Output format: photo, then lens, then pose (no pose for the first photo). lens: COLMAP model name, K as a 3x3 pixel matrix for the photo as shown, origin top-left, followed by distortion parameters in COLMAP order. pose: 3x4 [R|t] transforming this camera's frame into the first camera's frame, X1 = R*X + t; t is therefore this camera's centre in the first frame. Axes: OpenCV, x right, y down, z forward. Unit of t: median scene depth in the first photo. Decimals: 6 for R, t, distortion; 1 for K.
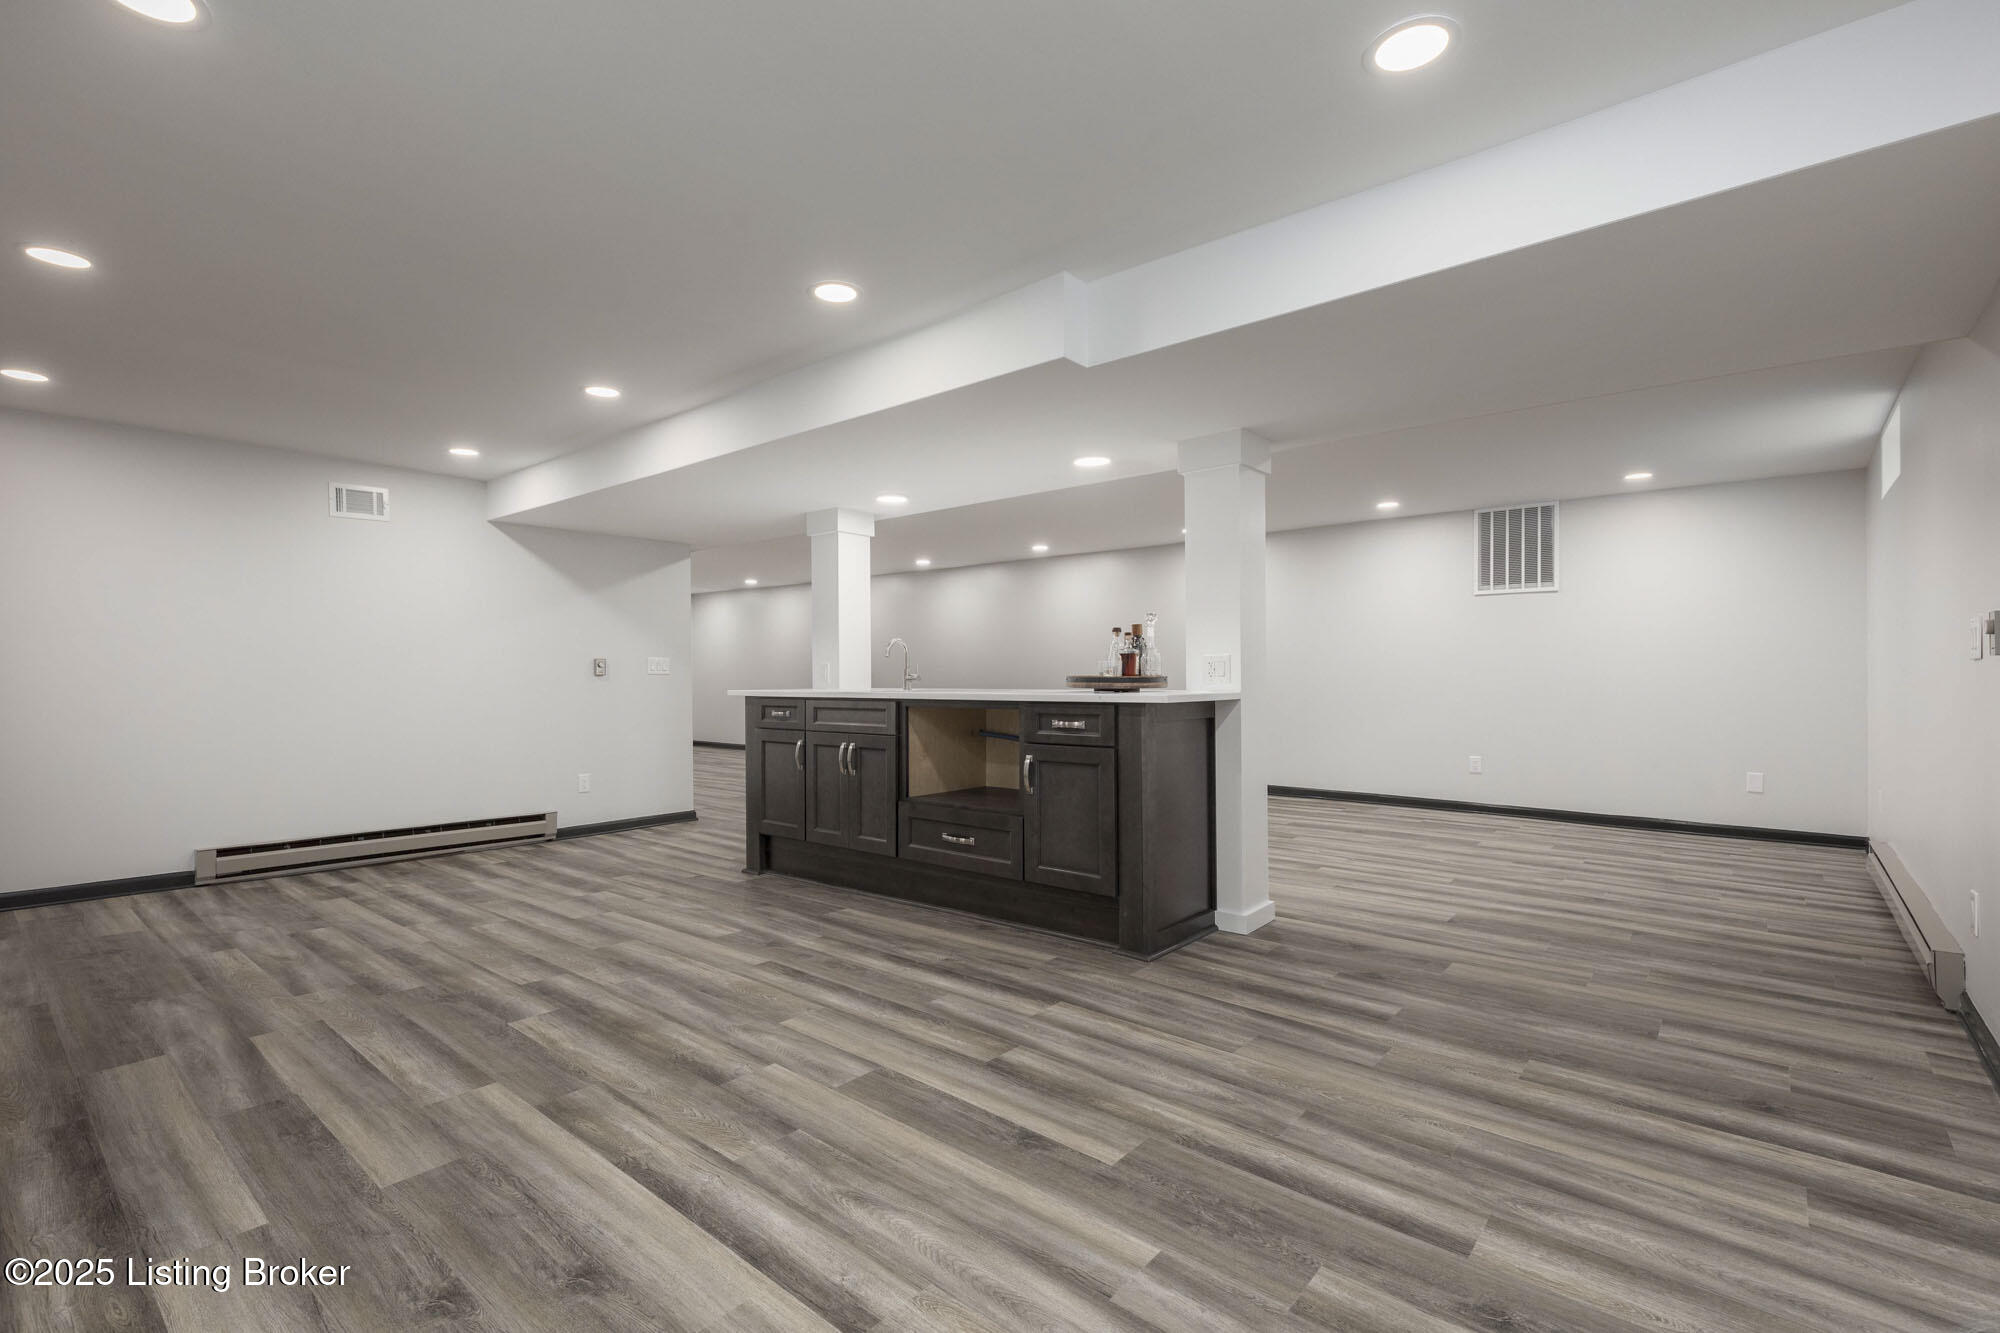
lens RADIAL K [[911.2, 0, 999.1], [0, 911.2, 669.3], [0, 0, 1]] dist [0.002922, 0.000441]
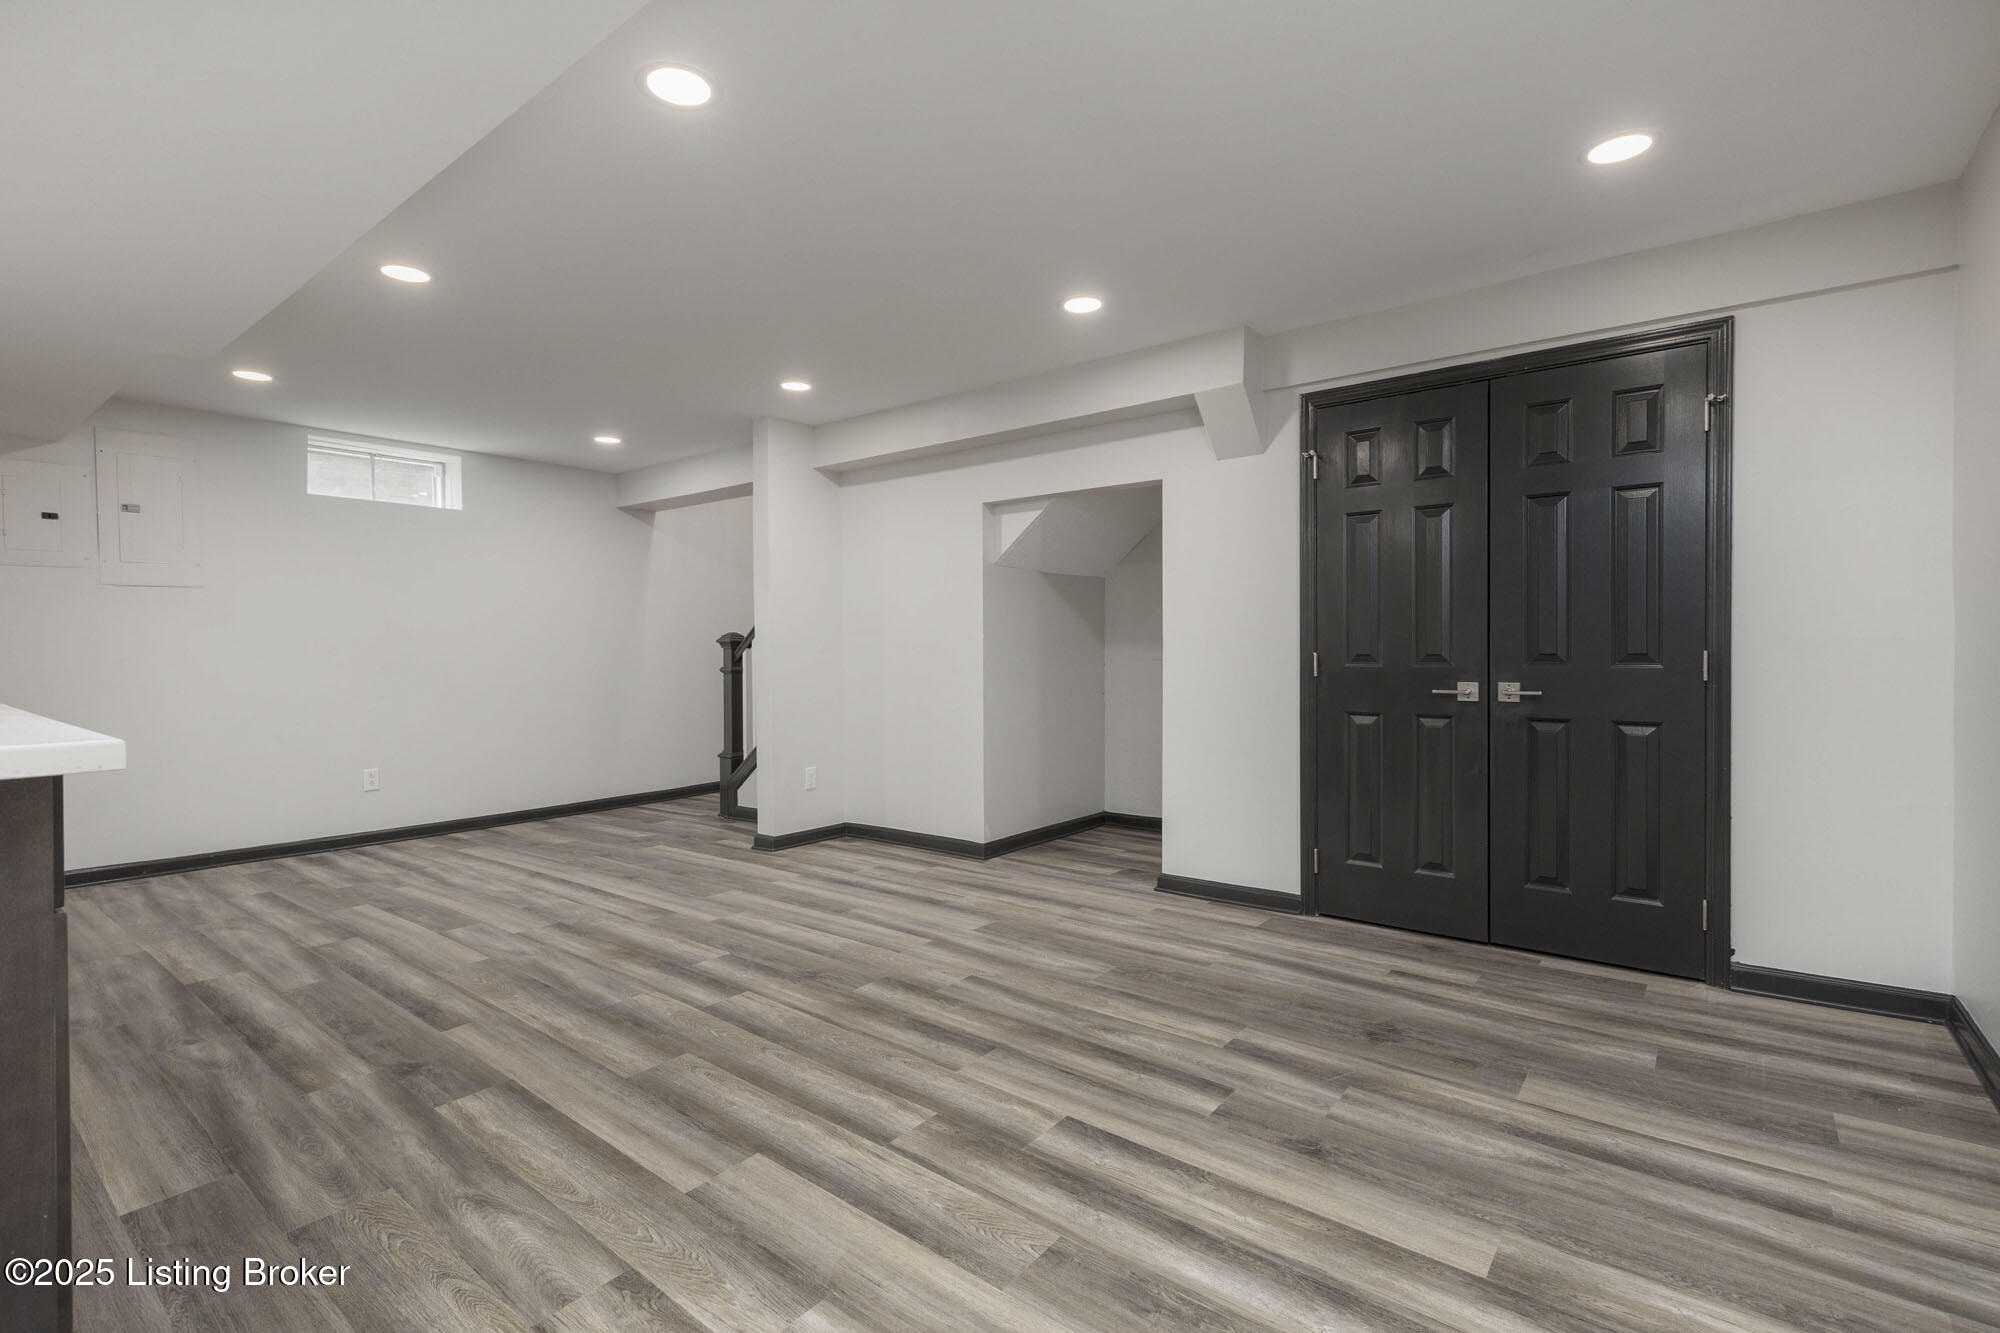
lens RADIAL K [[911.2, 0, 998.7], [0, 911.2, 663.5], [0, 0, 1]] dist [0.002922, 0.000441]
pose [[-0.999328, 0.013569, -0.034041, -0.766059], [0.013190, 0.999849, 0.011330, 0.013497], [0.034189, 0.010873, -0.999356, 1.960253]]
